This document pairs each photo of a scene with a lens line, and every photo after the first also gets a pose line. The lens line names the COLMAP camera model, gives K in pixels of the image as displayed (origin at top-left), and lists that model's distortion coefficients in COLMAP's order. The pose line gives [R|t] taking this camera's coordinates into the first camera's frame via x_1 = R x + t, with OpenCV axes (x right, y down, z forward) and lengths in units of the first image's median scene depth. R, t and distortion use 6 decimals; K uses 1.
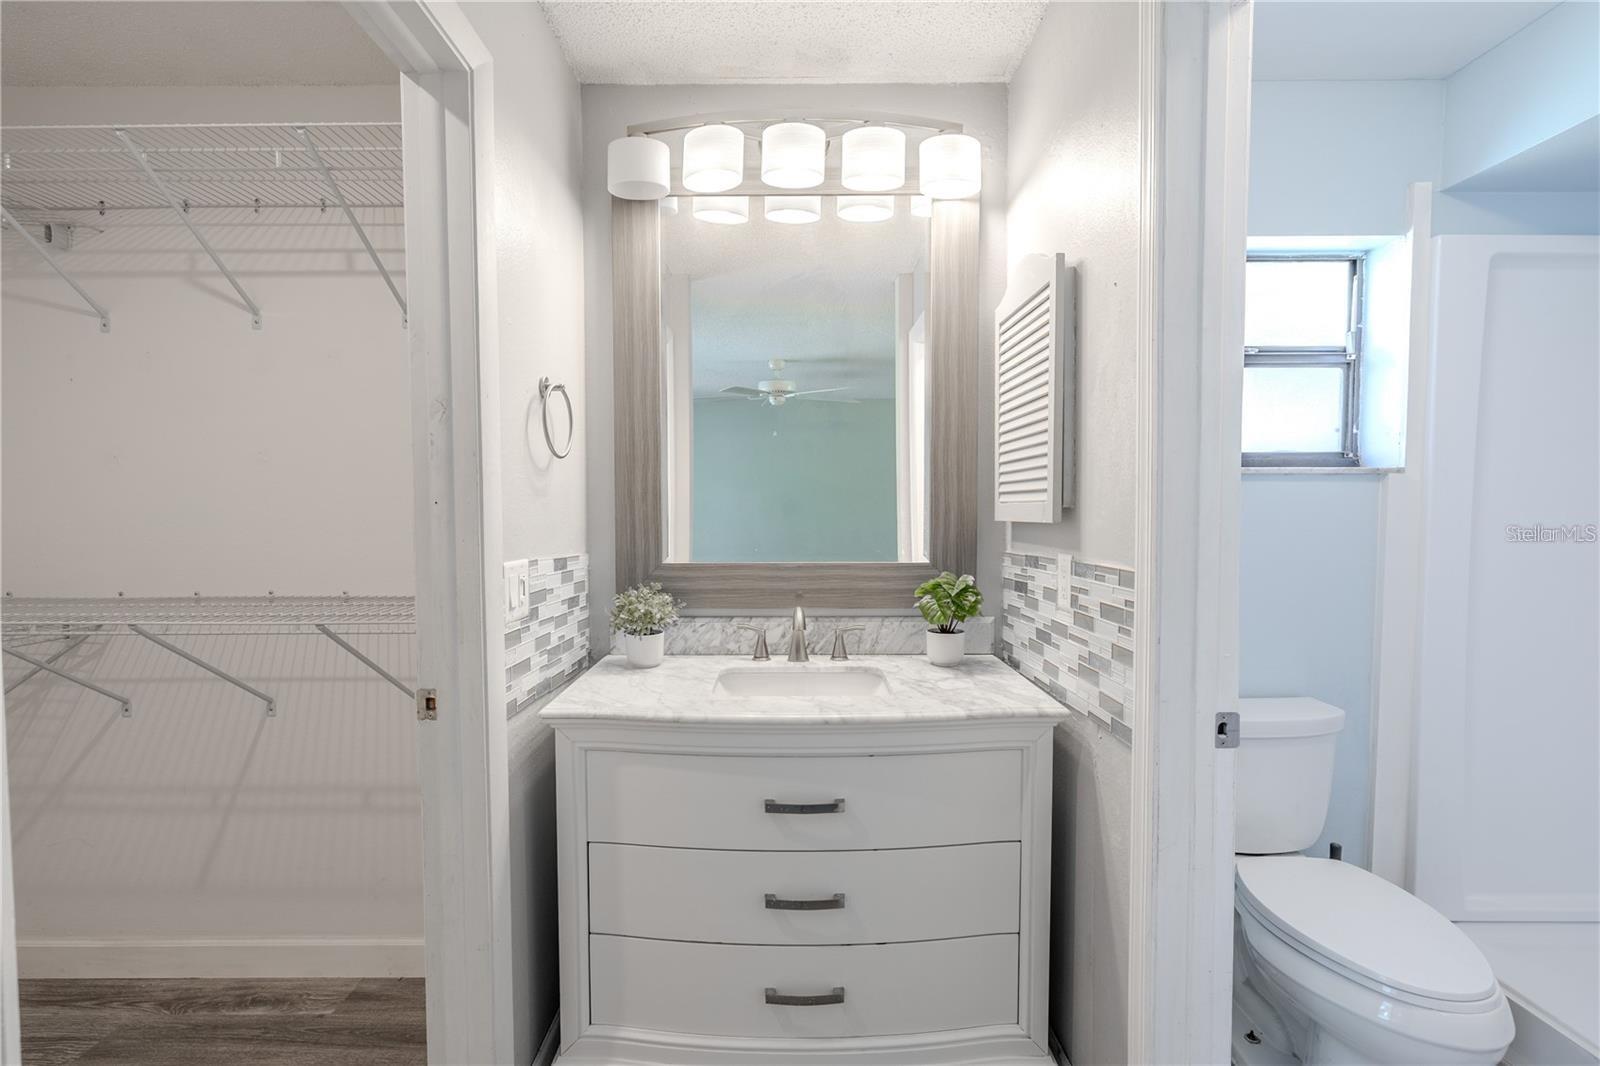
lens RADIAL K [[687.9, 0, 801.1], [0, 687.9, 539.7], [0, 0, 1]] dist [0.000972, 0.000335]
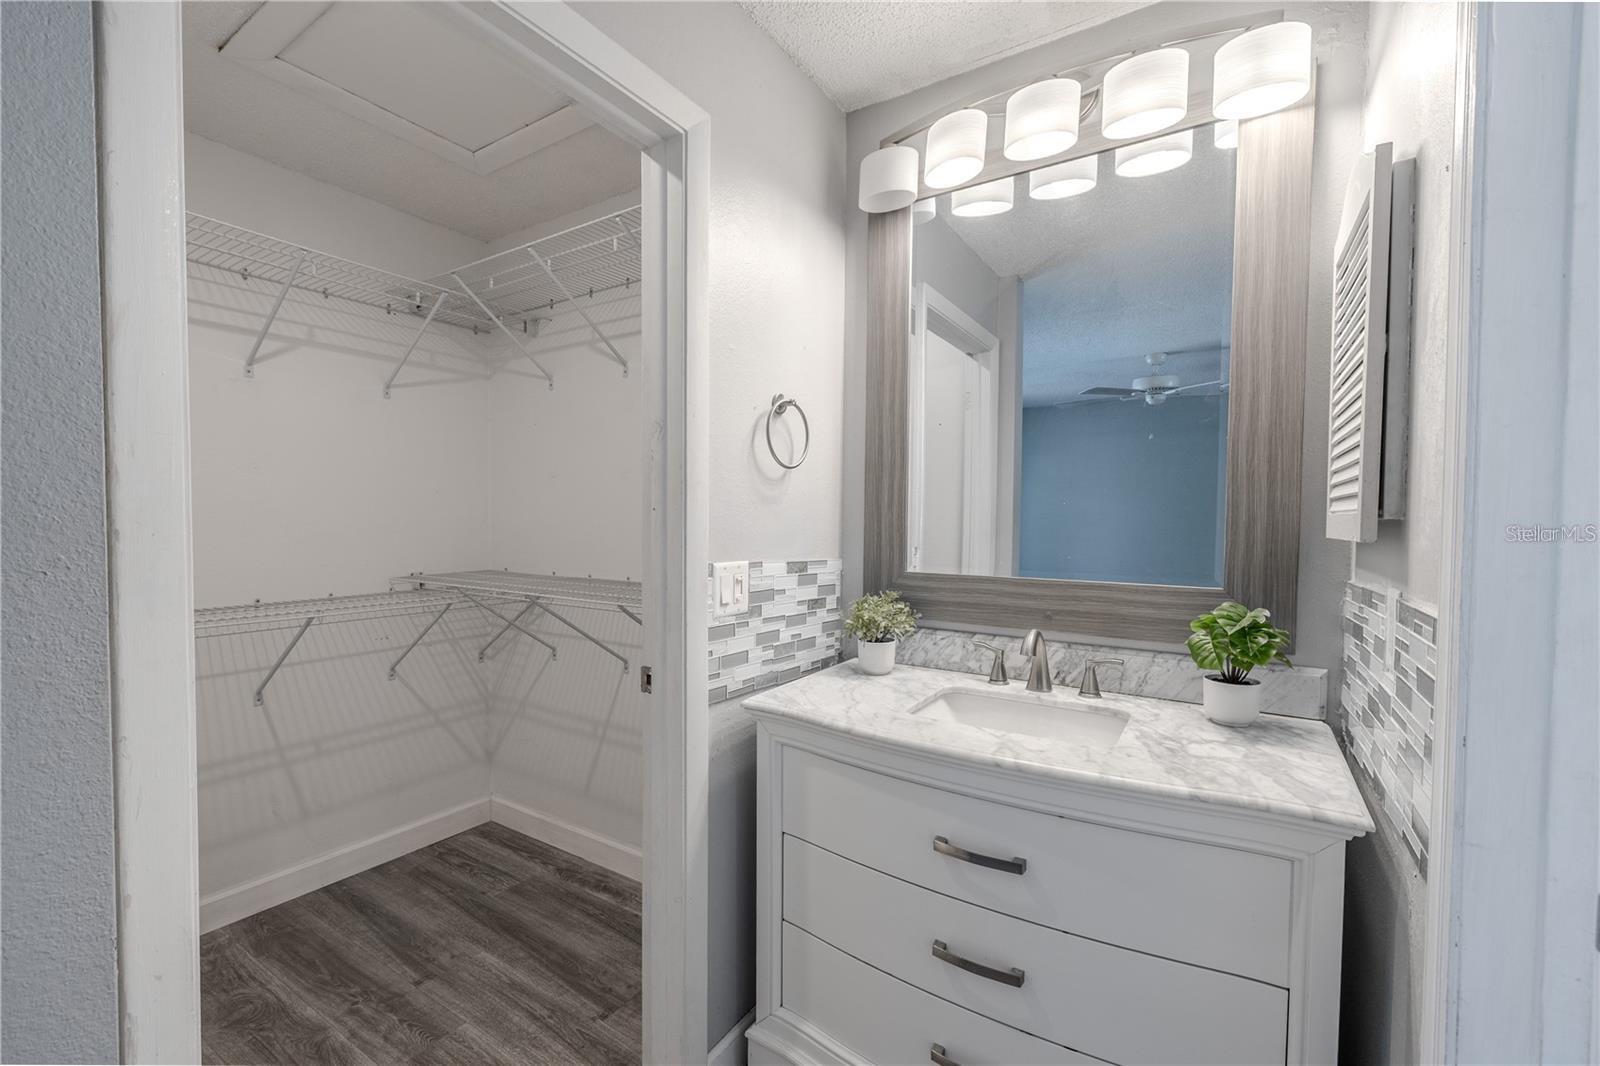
lens RADIAL K [[667.4, 0, 820.2], [0, 667.4, 542.5], [0, 0, 1]] dist [0.000632, 0.000290]
pose [[0.848286, 0.029687, -0.528706, 0.213120], [-0.034308, 0.999411, 0.001072, -0.005117], [0.528426, 0.017230, 0.848804, 0.125563]]
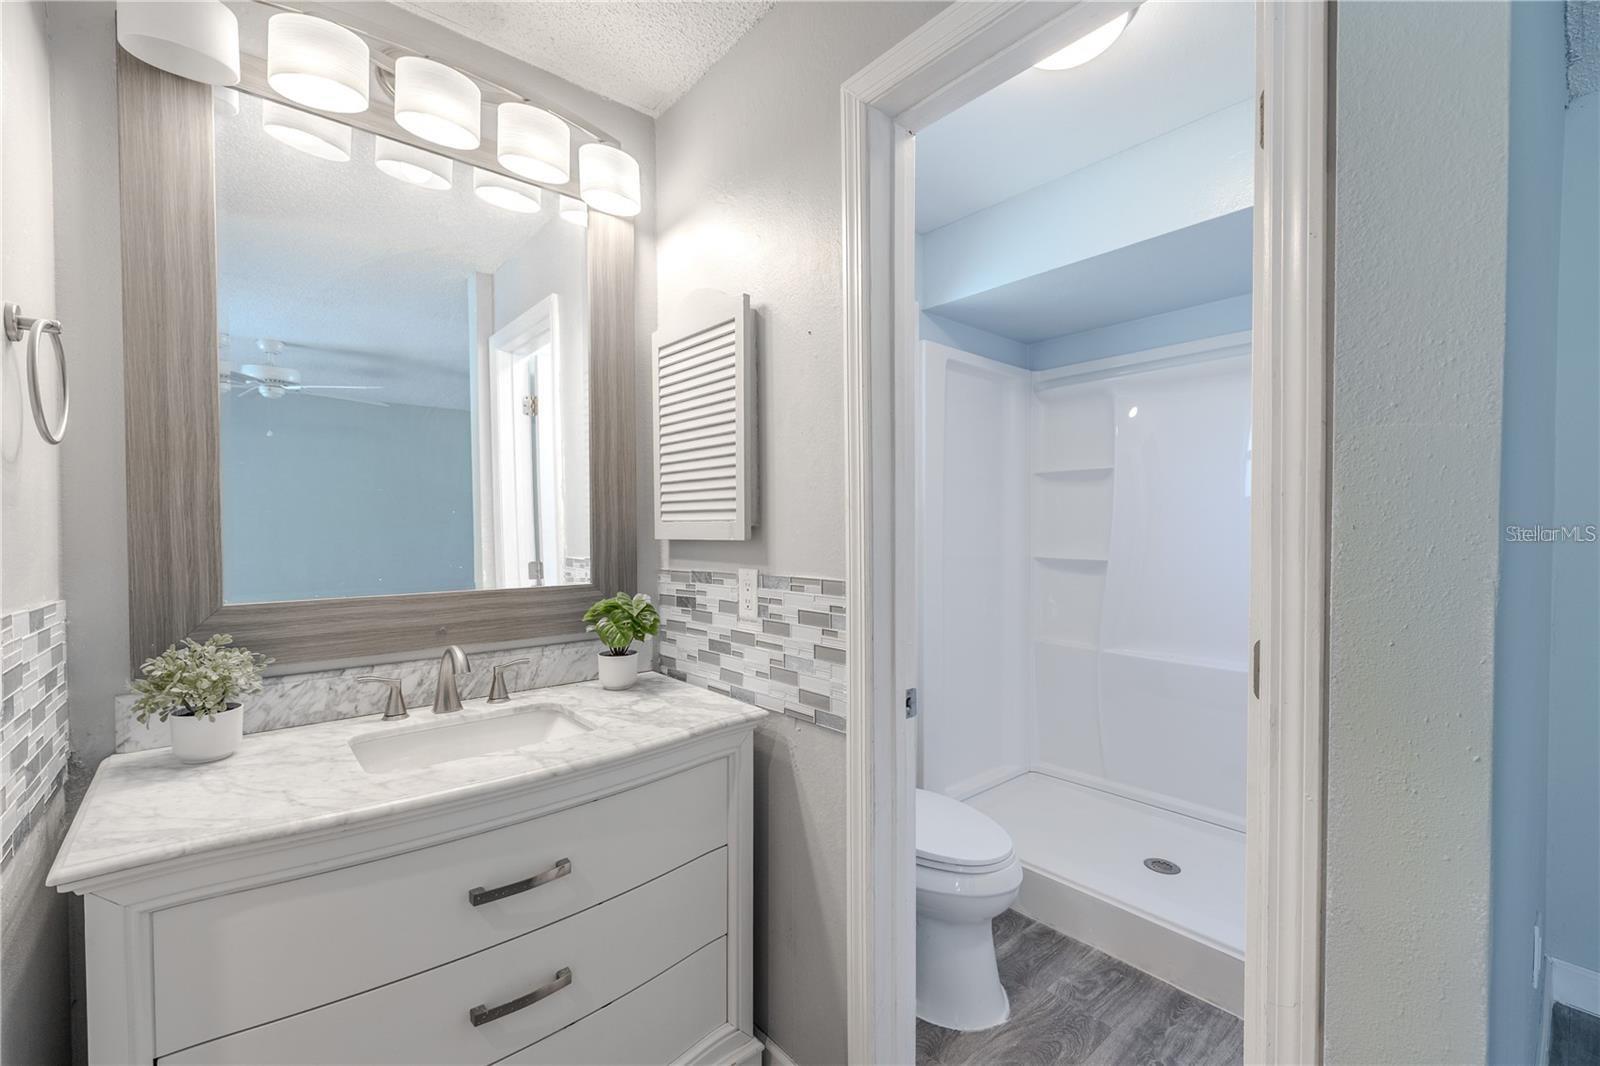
lens RADIAL K [[656.0, 0, 794.0], [0, 656.0, 541.8], [0, 0, 1]] dist [0.000874, 0.000542]
pose [[0.772070, -0.014842, 0.635364, -0.188155], [0.029293, 0.999496, -0.012247, -0.005822], [-0.634862, 0.028067, 0.772116, 0.124787]]
